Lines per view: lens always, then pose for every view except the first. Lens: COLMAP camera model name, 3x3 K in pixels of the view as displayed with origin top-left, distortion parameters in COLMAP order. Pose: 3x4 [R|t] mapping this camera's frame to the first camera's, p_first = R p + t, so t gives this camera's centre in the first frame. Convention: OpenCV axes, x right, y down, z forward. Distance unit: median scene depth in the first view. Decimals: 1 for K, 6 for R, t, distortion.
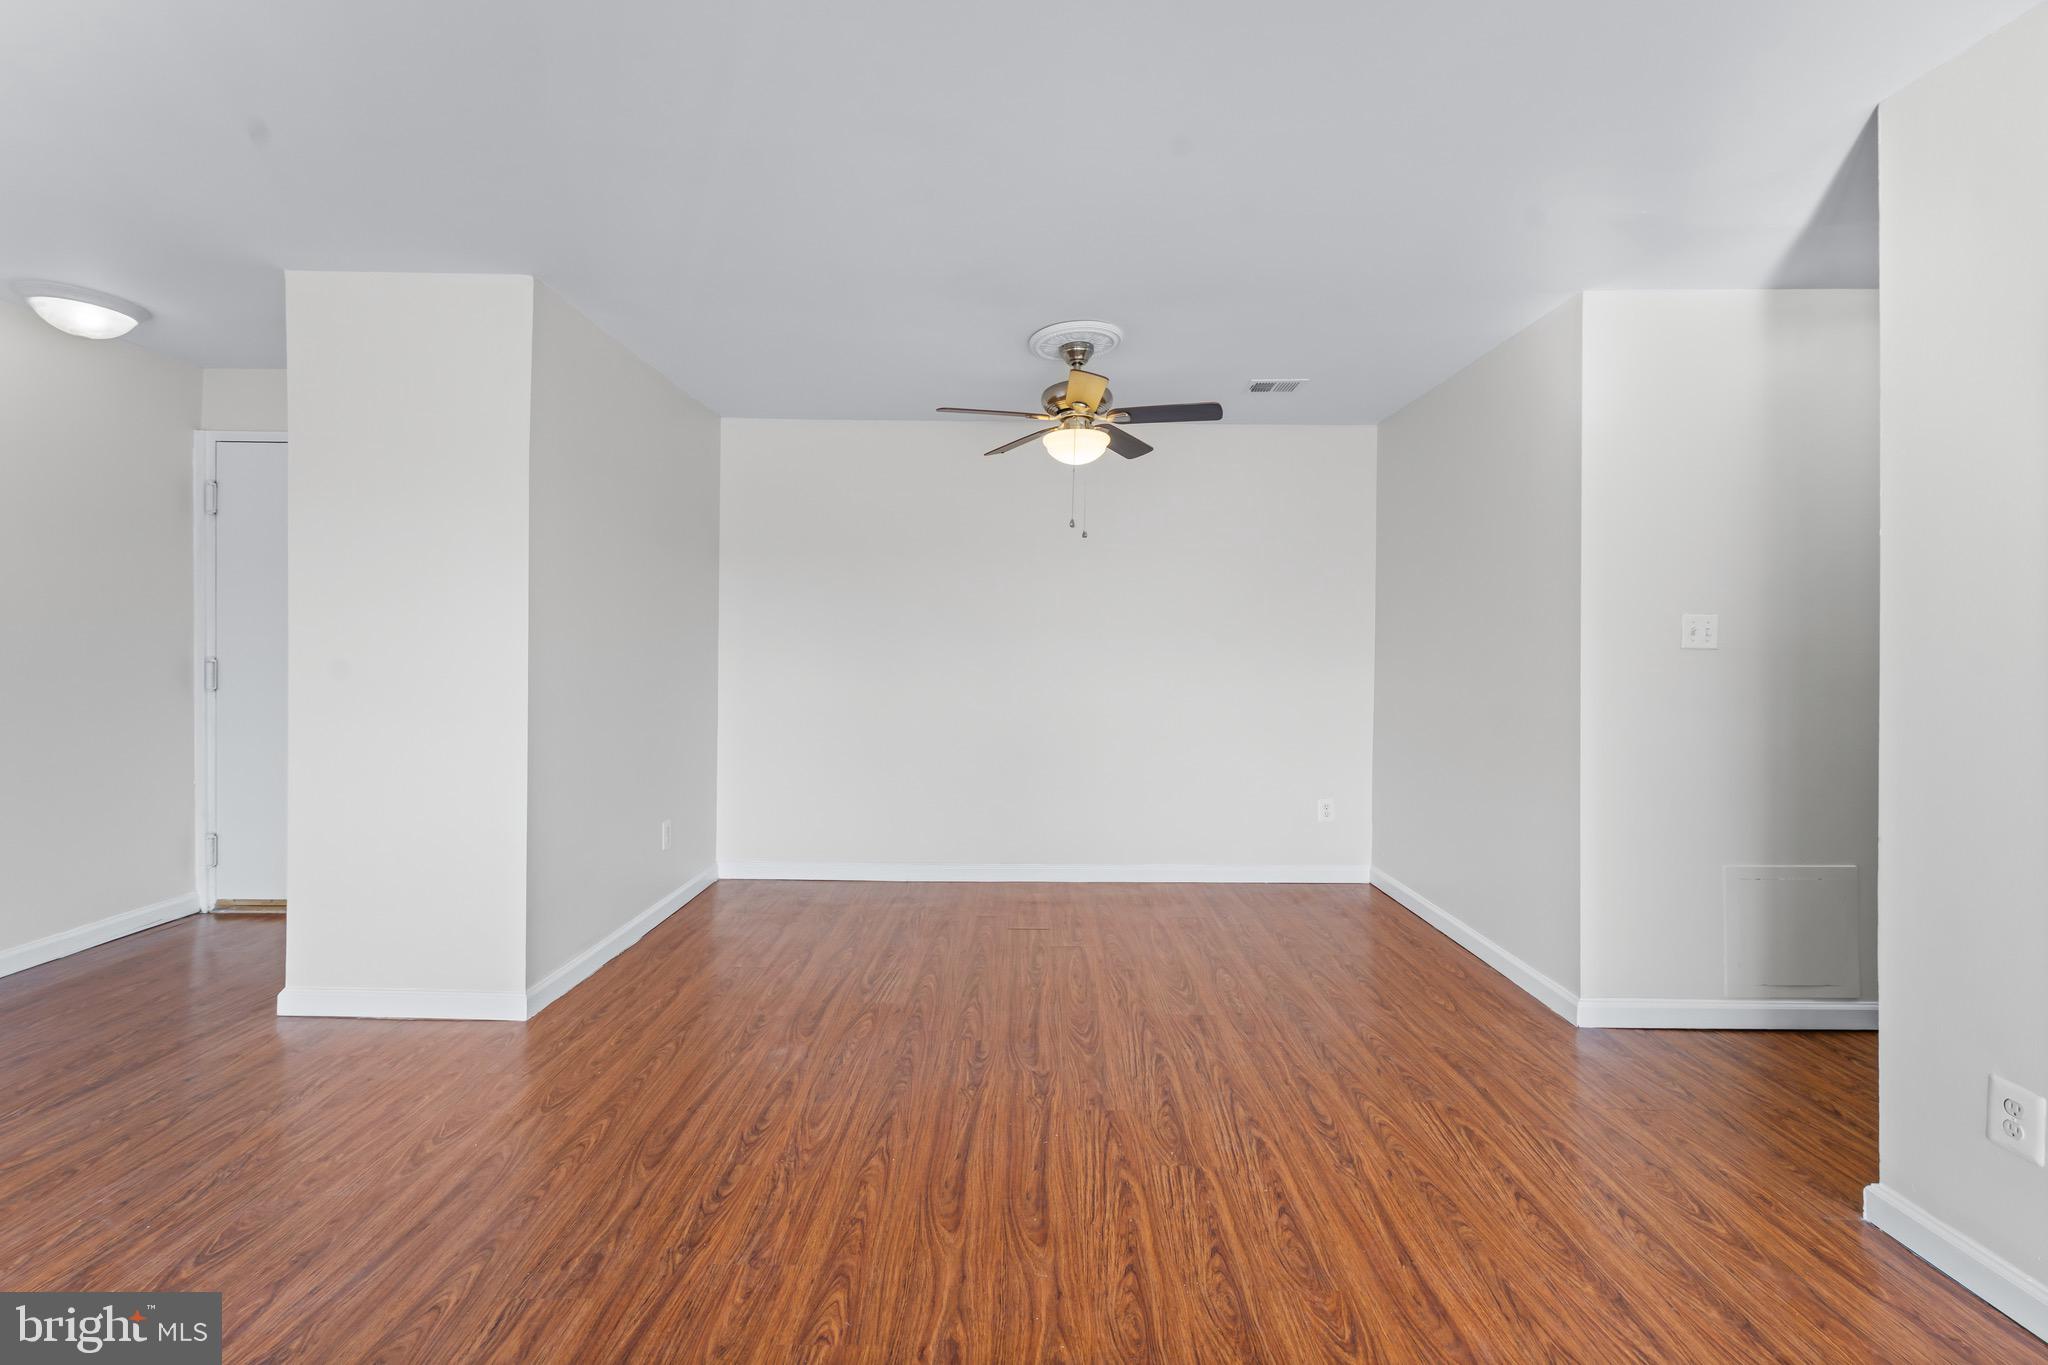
lens RADIAL K [[856.0, 0, 1024.7], [0, 856.0, 644.2], [0, 0, 1]] dist [0.004393, -0.000684]
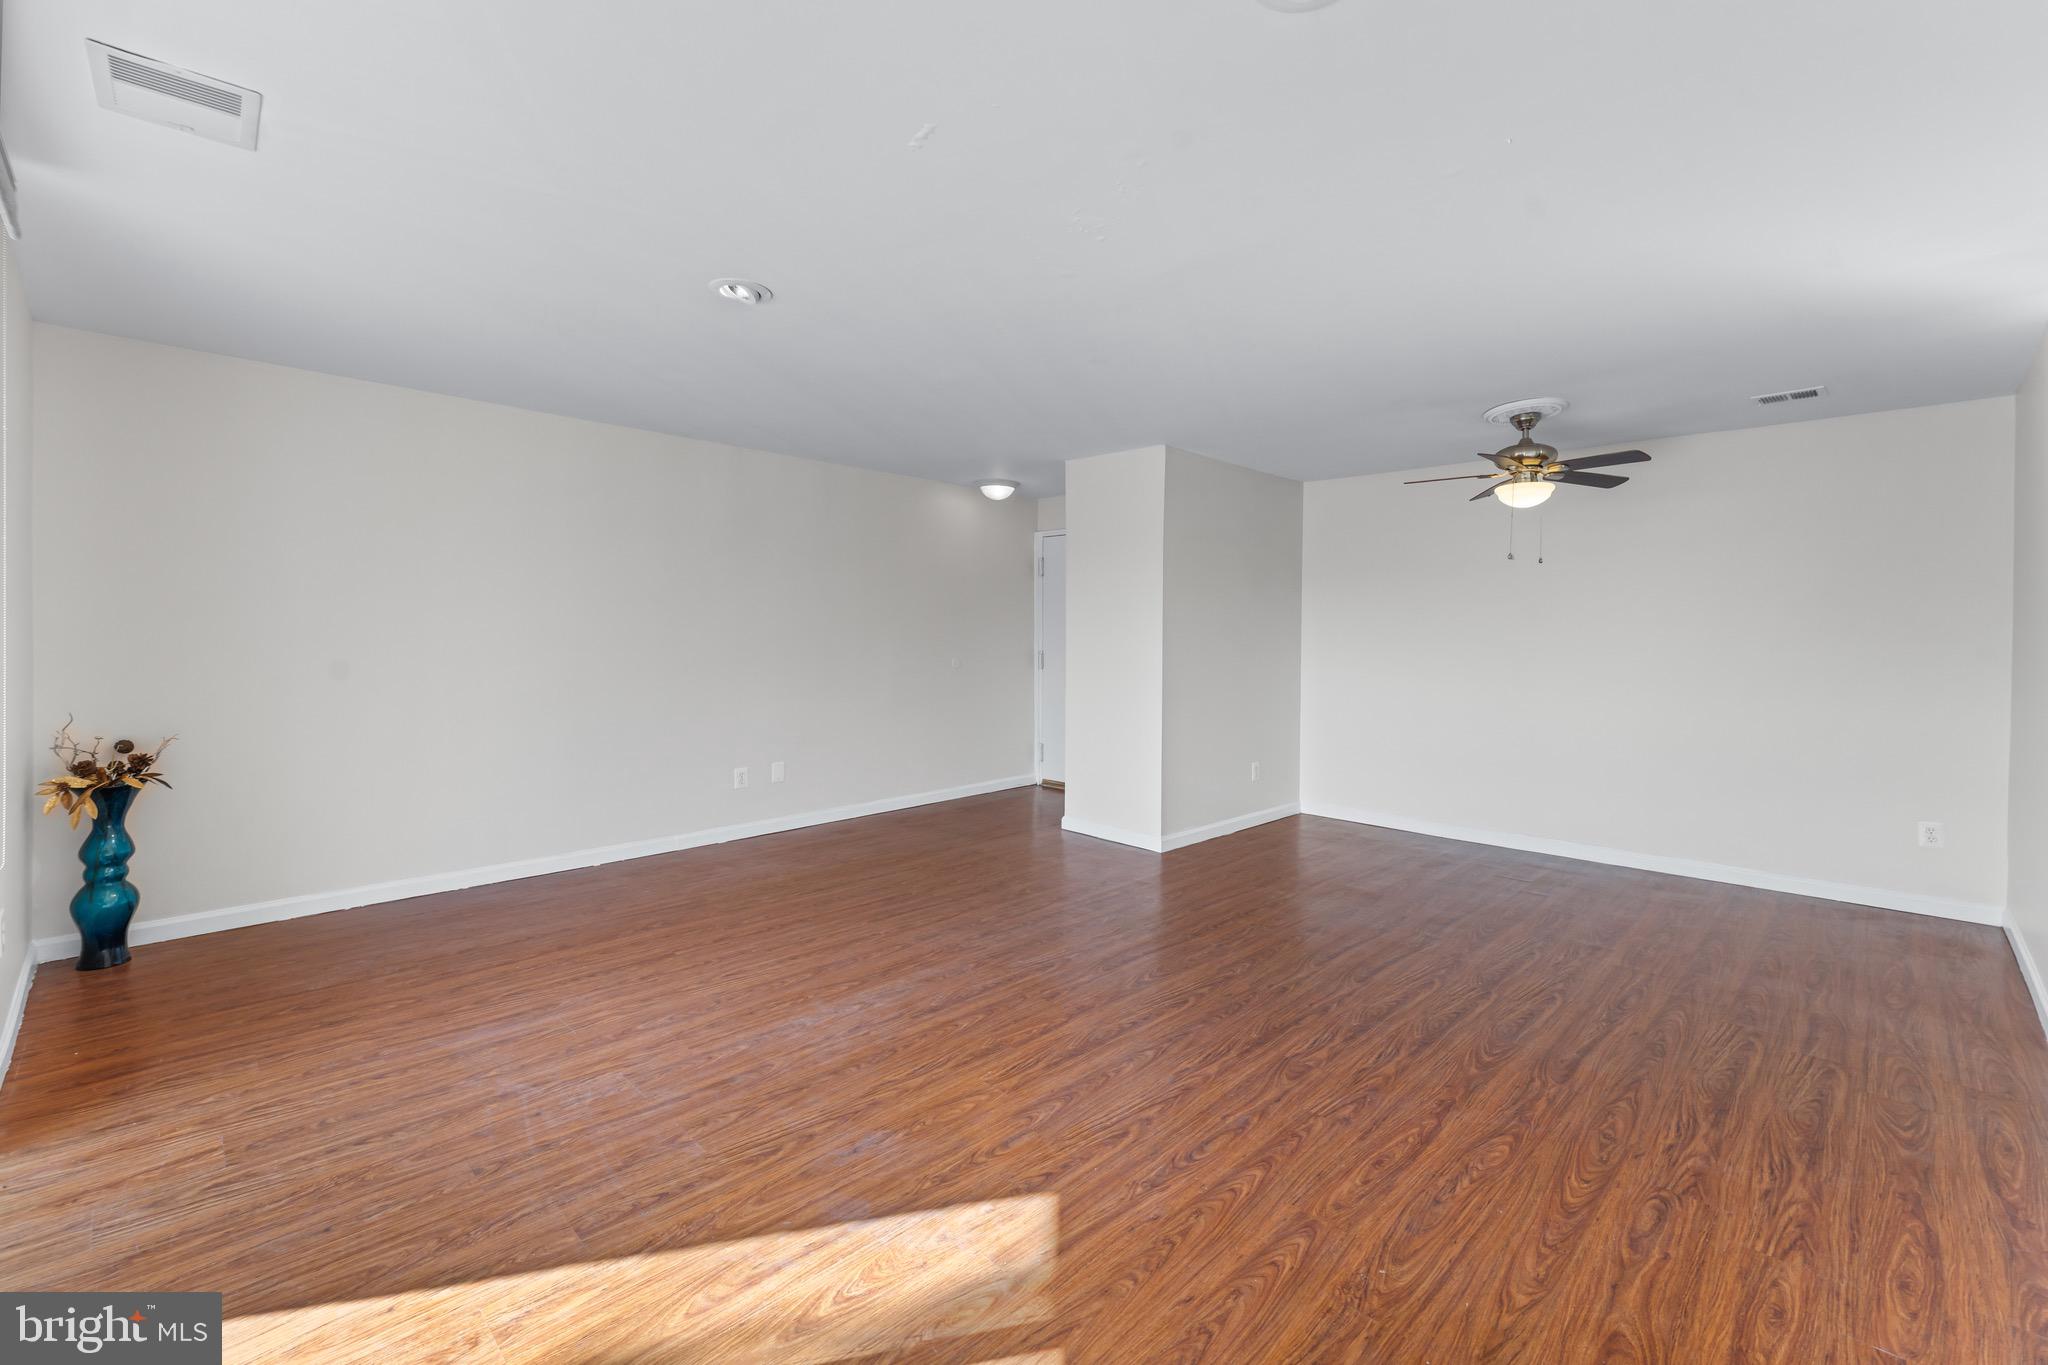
lens RADIAL K [[856.0, 0, 1029.1], [0, 856.0, 637.0], [0, 0, 1]] dist [0.004393, -0.000684]
pose [[0.708660, -0.000130, -0.705550, 0.502571], [0.000917, 0.999999, 0.000737, -0.023422], [0.705549, -0.001169, 0.708660, -0.488032]]
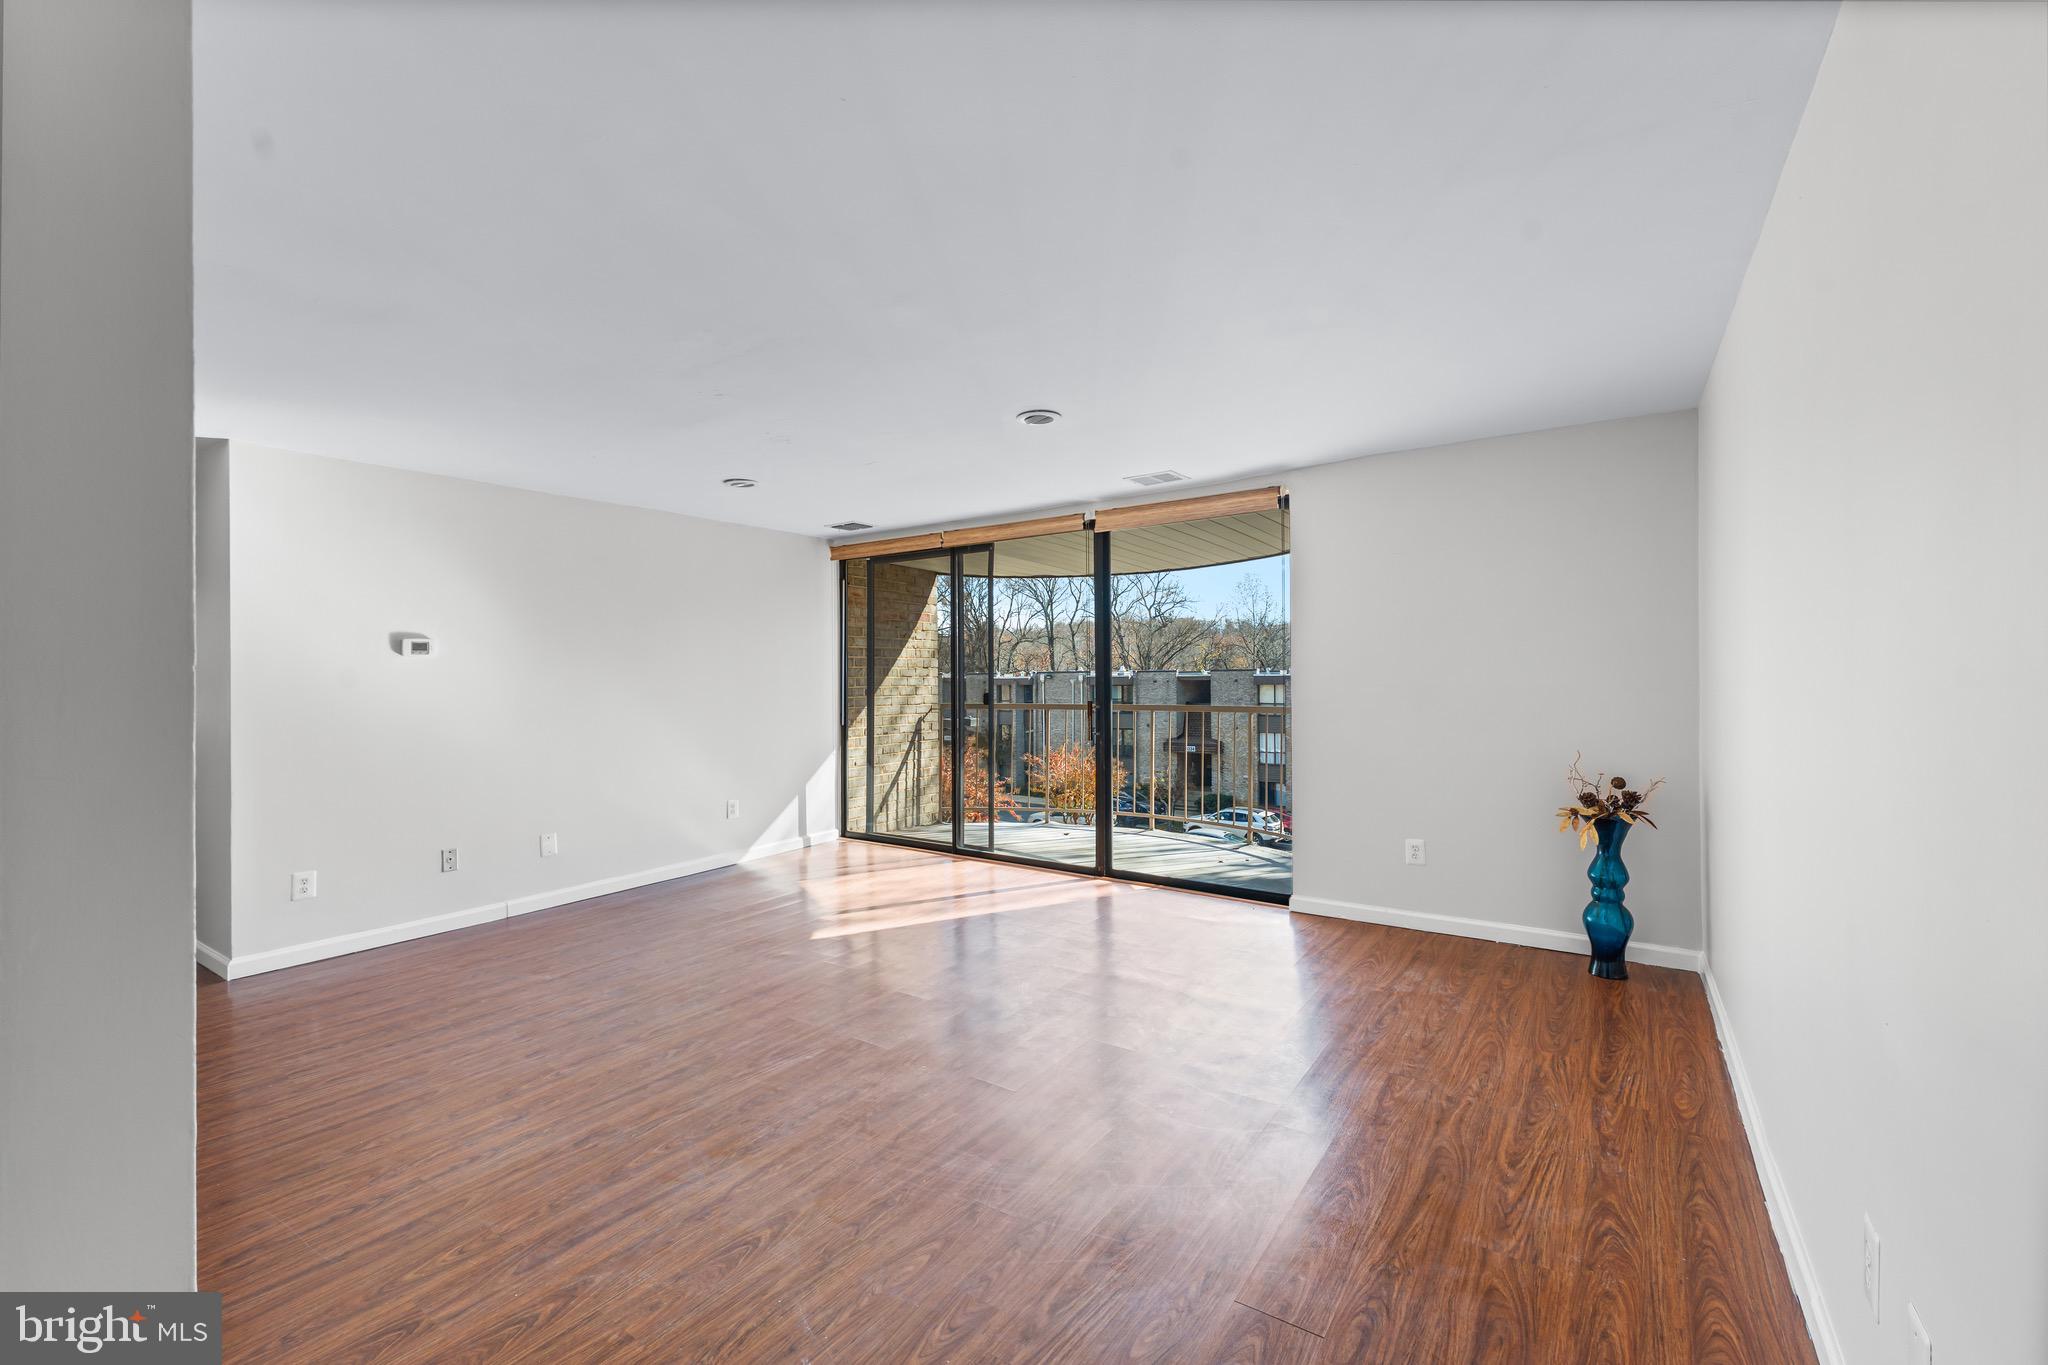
lens RADIAL K [[856.0, 0, 1035.7], [0, 856.0, 679.4], [0, 0, 1]] dist [0.004393, -0.000684]
pose [[-0.827021, -0.000874, 0.562170, -1.161185], [0.000552, 0.999997, 0.002366, -0.036778], [-0.562171, 0.002267, -0.827018, 1.052974]]
